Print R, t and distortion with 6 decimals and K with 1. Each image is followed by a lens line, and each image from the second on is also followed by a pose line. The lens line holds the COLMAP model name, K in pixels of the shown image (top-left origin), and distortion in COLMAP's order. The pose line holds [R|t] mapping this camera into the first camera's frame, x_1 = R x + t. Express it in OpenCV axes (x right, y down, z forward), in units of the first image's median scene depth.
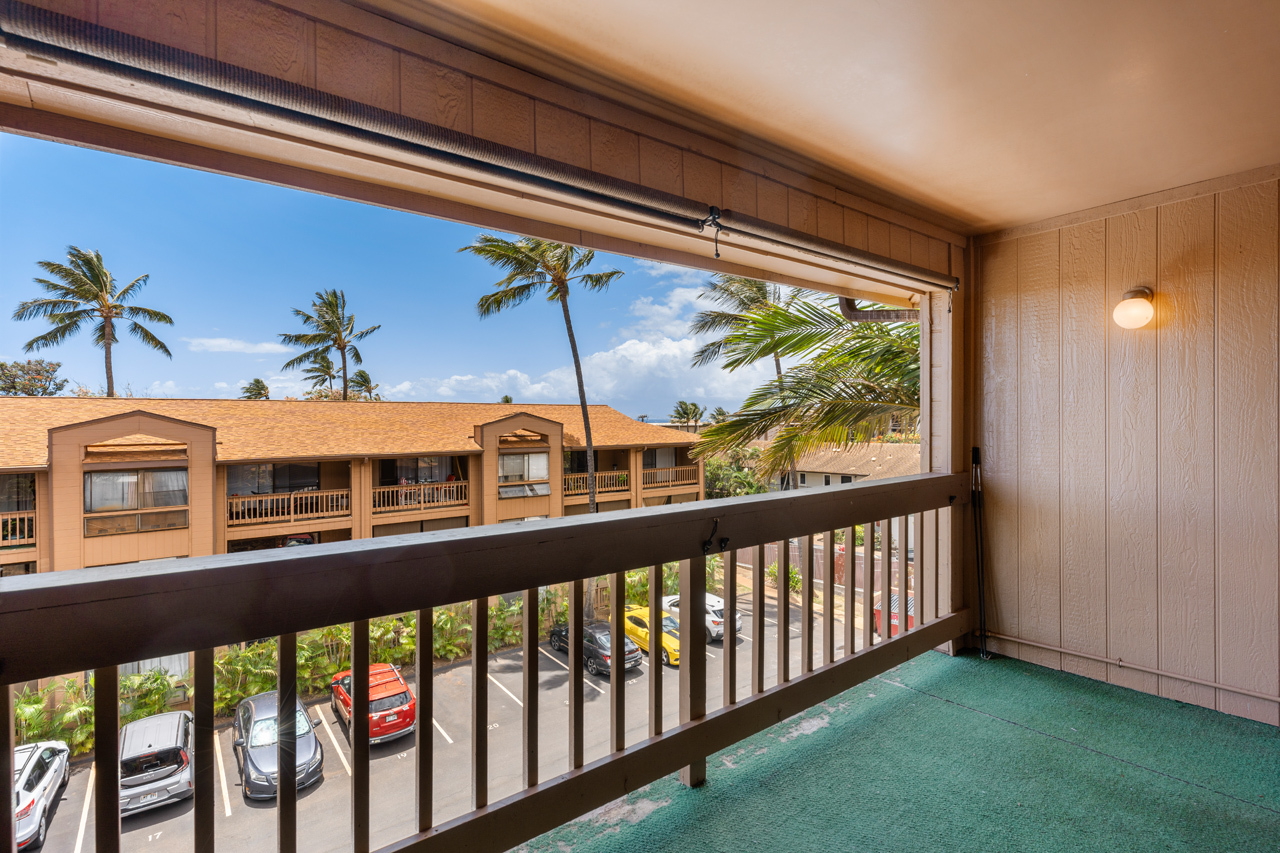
lens RADIAL K [[628.8, 0, 642.8], [0, 628.8, 416.8], [0, 0, 1]] dist [0.024867, -0.000255]
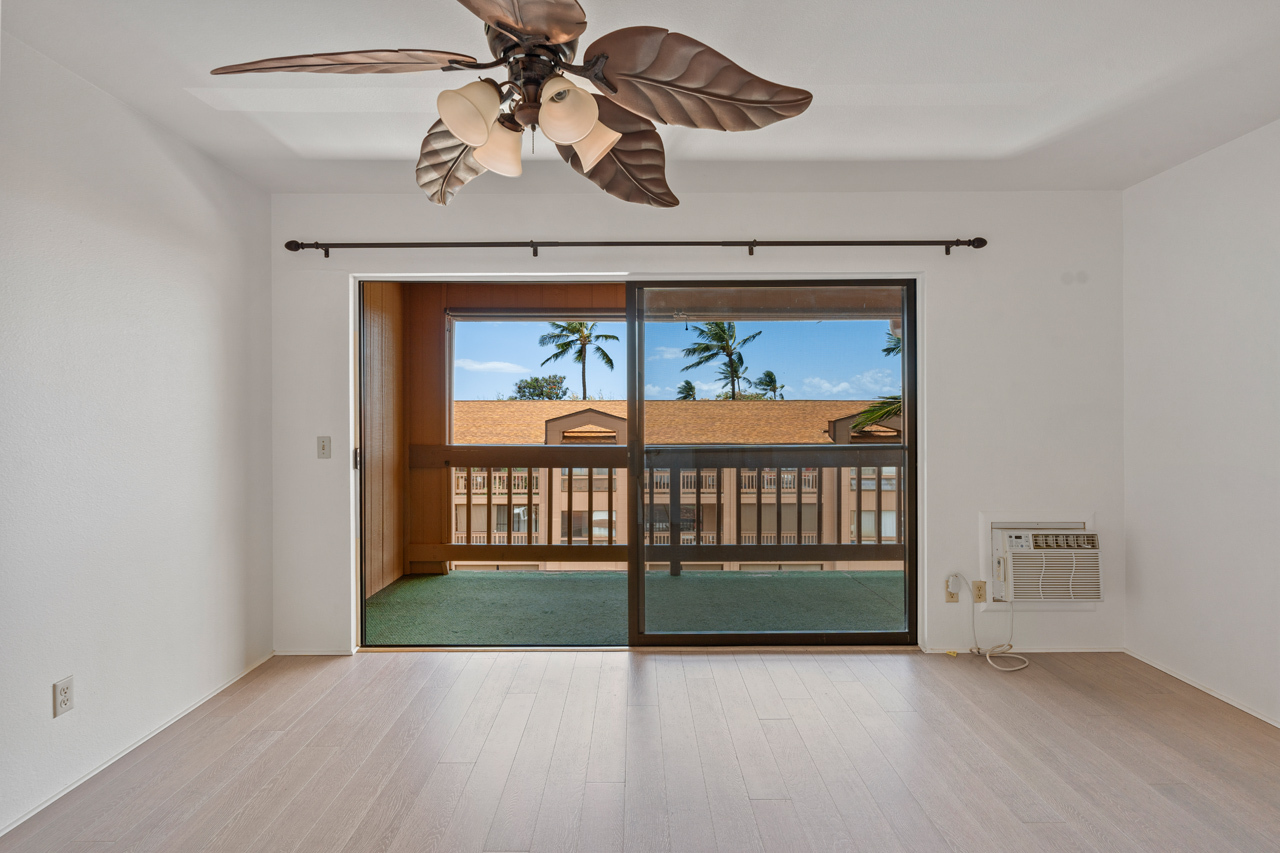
lens RADIAL K [[628.8, 0, 619.4], [0, 628.8, 411.3], [0, 0, 1]] dist [0.024867, -0.000255]
pose [[0.789069, -0.003507, -0.614295, 0.112053], [0.000560, 0.999987, -0.004989, 0.002631], [0.614304, 0.003593, 0.789061, -0.073131]]
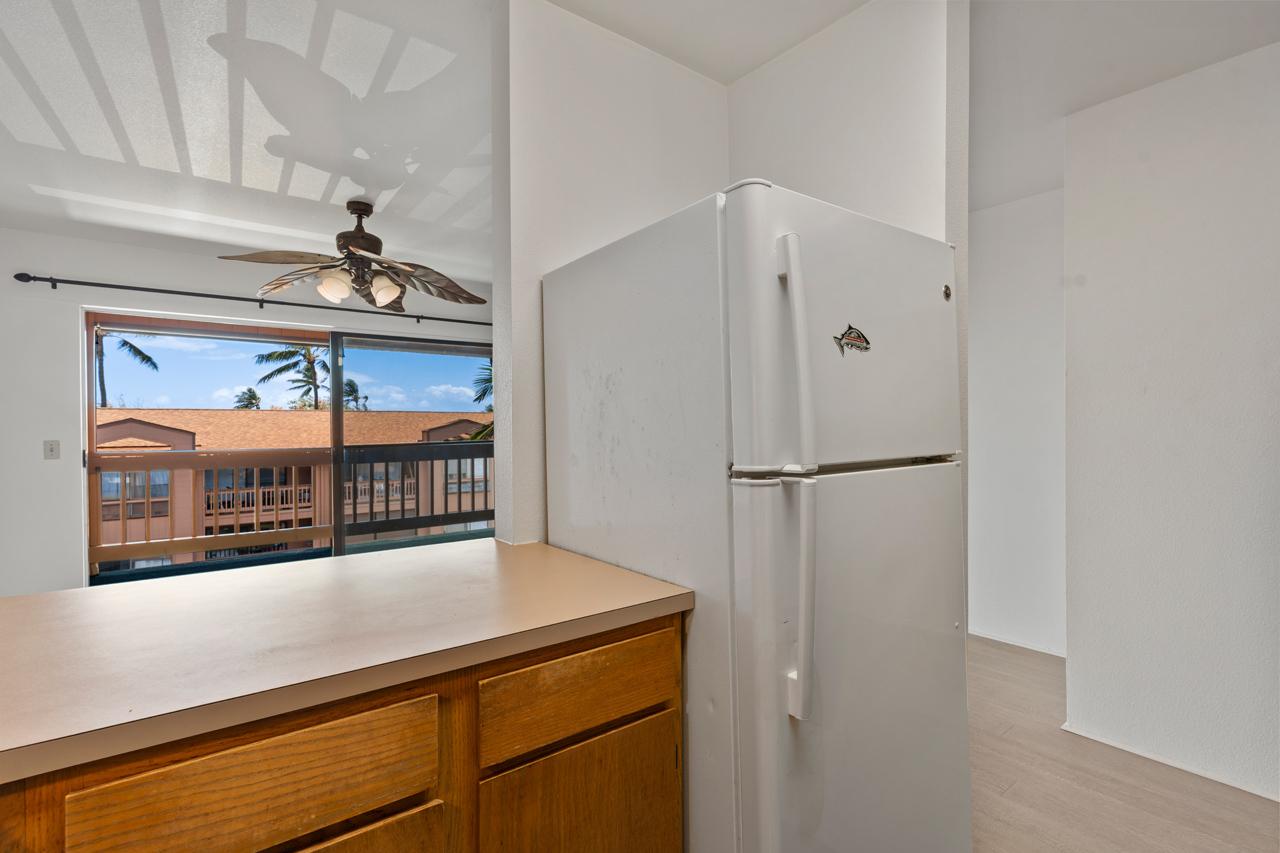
lens RADIAL K [[628.8, 0, 637.5], [0, 628.8, 425.7], [0, 0, 1]] dist [0.024867, -0.000255]
pose [[0.999994, -0.003218, 0.001623, 0.124980], [0.003216, 0.999994, 0.001566, 0.003632], [-0.001628, -0.001561, 0.999997, -0.156378]]
